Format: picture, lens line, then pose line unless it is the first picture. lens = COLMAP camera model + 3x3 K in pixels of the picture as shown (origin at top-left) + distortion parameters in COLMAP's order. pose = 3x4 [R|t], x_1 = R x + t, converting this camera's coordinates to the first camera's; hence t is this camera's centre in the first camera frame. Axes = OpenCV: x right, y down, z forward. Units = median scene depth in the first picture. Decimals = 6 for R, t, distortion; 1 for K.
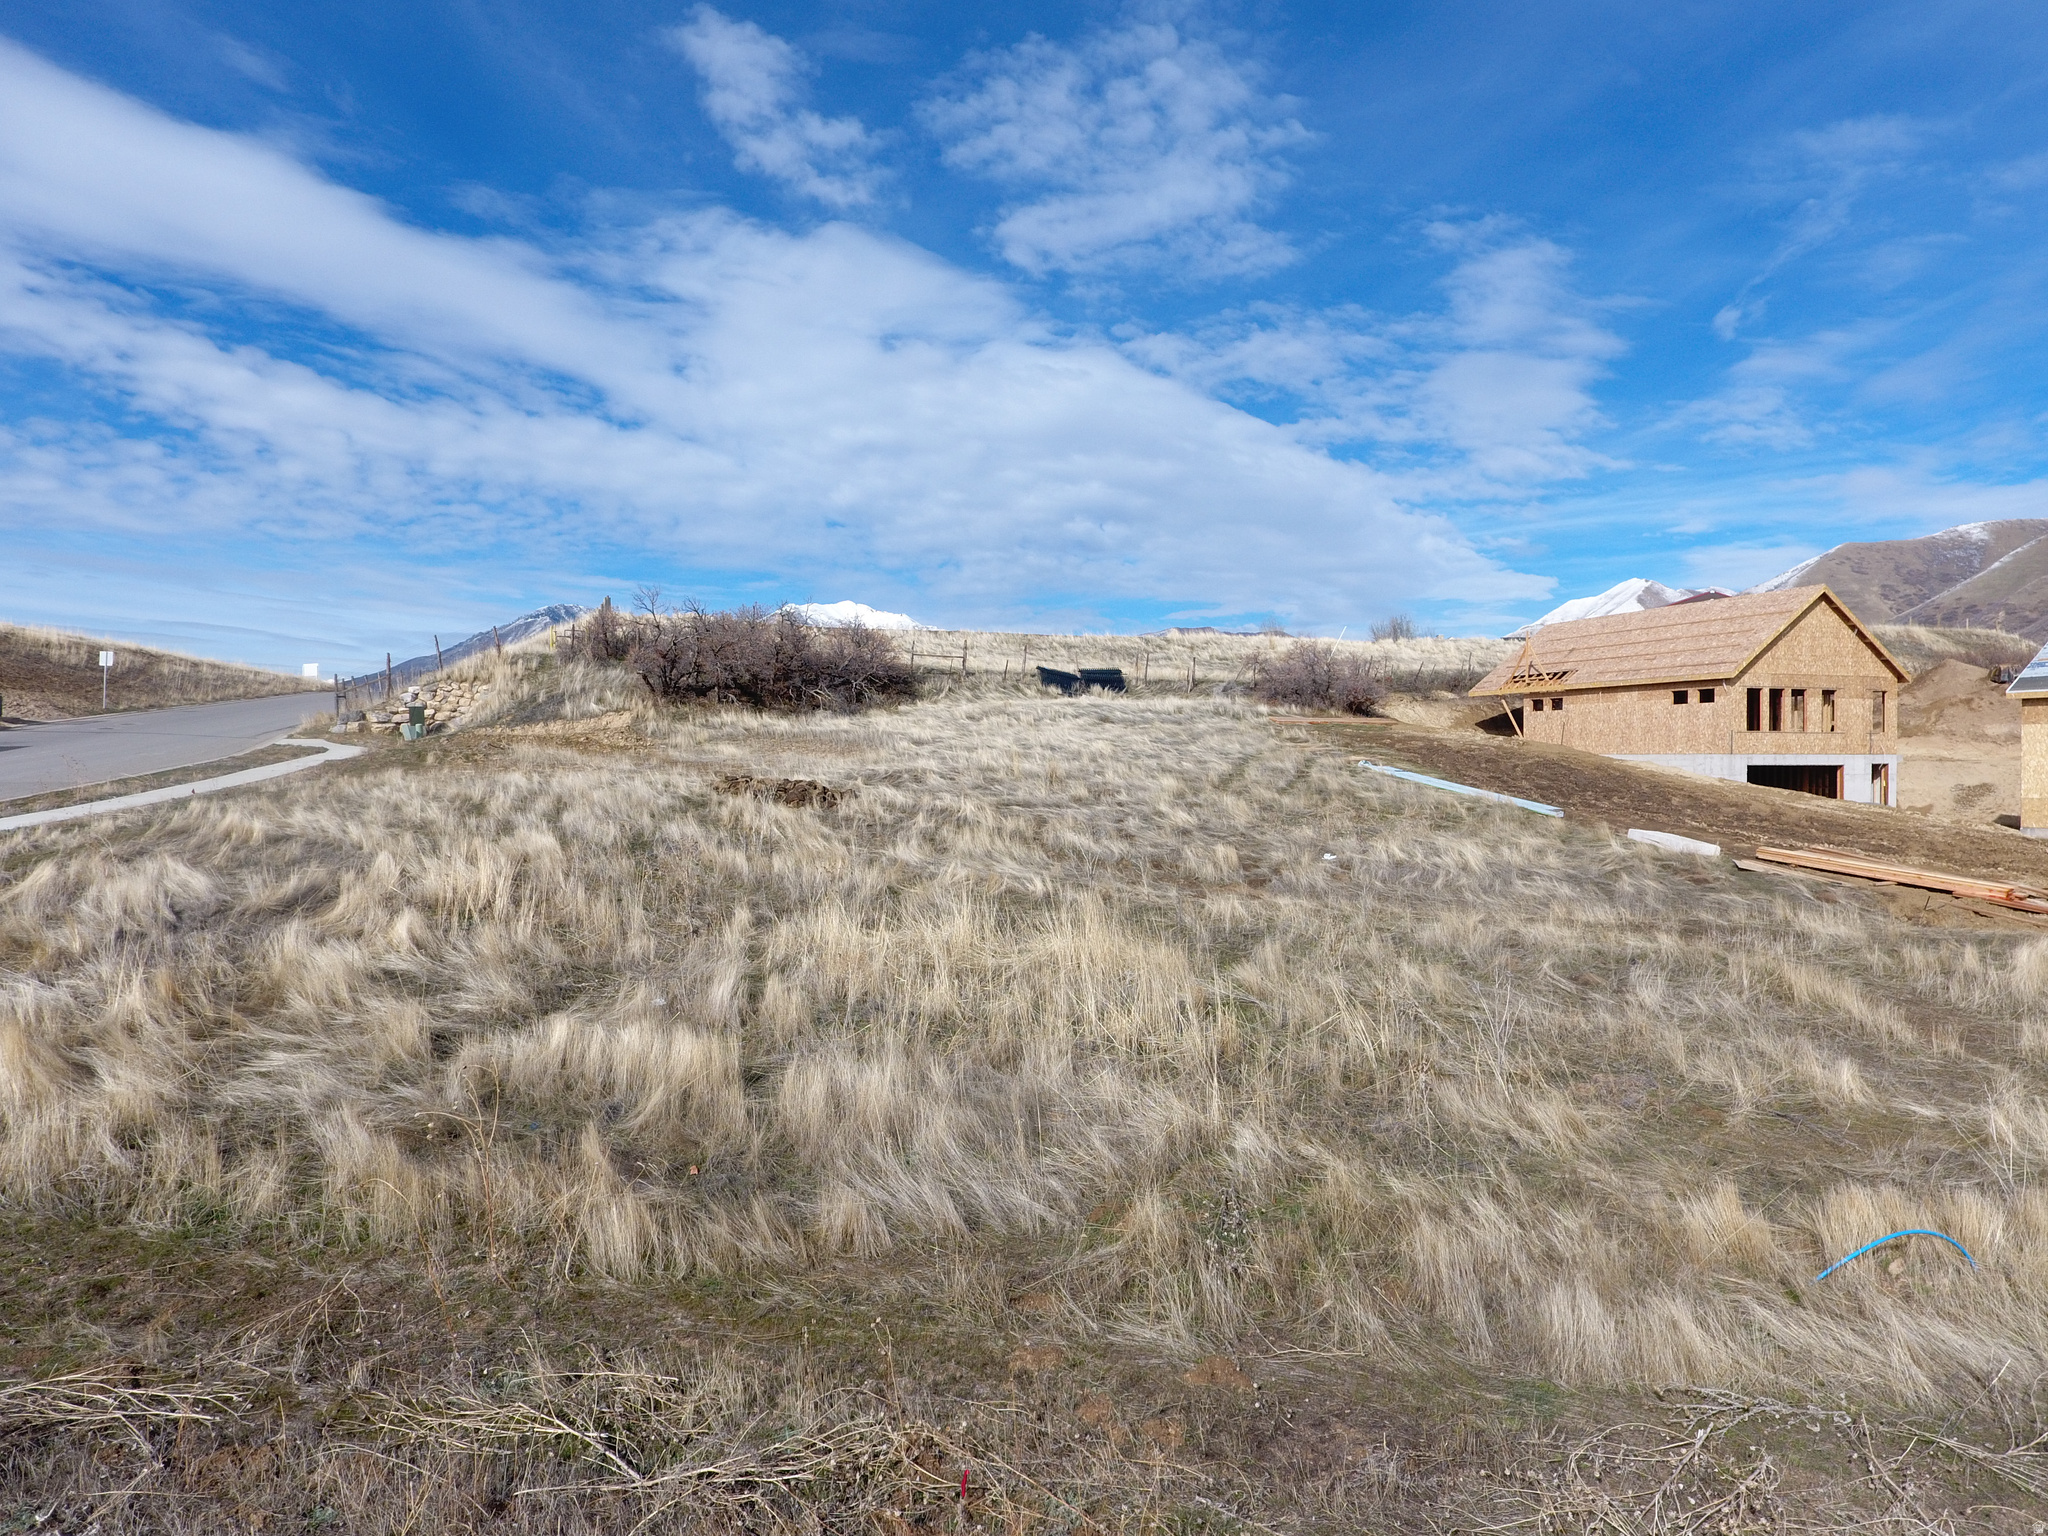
lens RADIAL K [[1202.7, 0, 1027.3], [0, 1202.7, 764.0], [0, 0, 1]] dist [-0.006422, 0.003118]
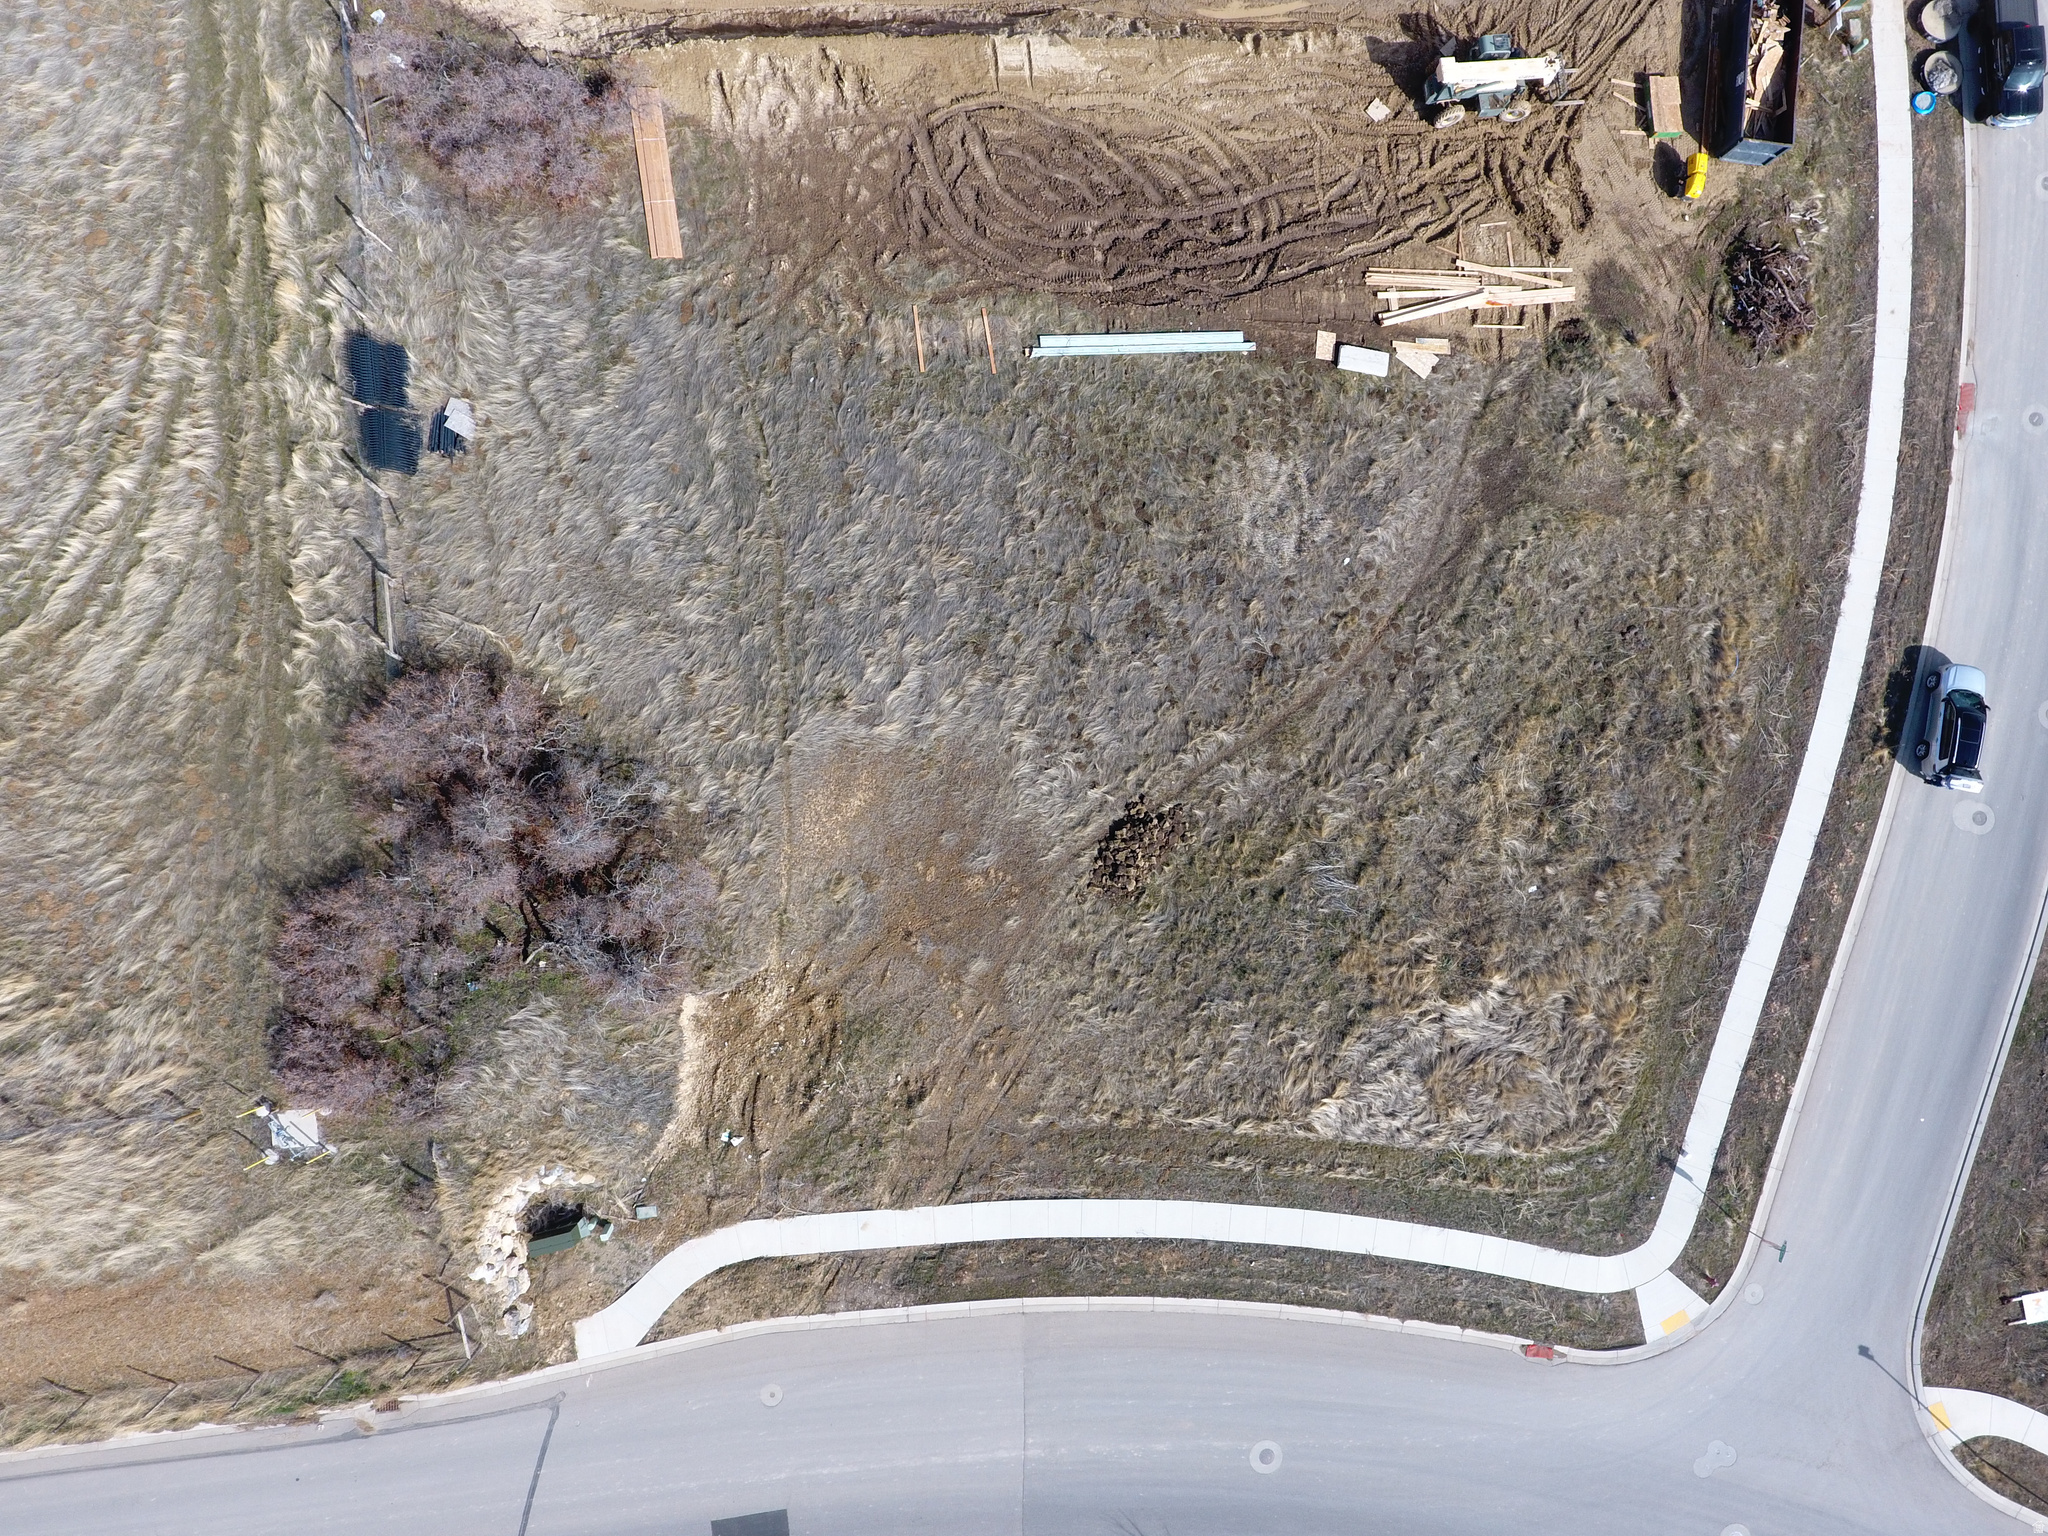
lens RADIAL K [[1202.7, 0, 1034.2], [0, 1202.7, 759.8], [0, 0, 1]] dist [-0.006422, 0.003118]
pose [[0.222114, -0.974864, 0.017486, -0.174332], [-0.003011, 0.017248, 0.999847, -1.653996], [-0.975016, -0.222132, 0.000896, 1.294132]]
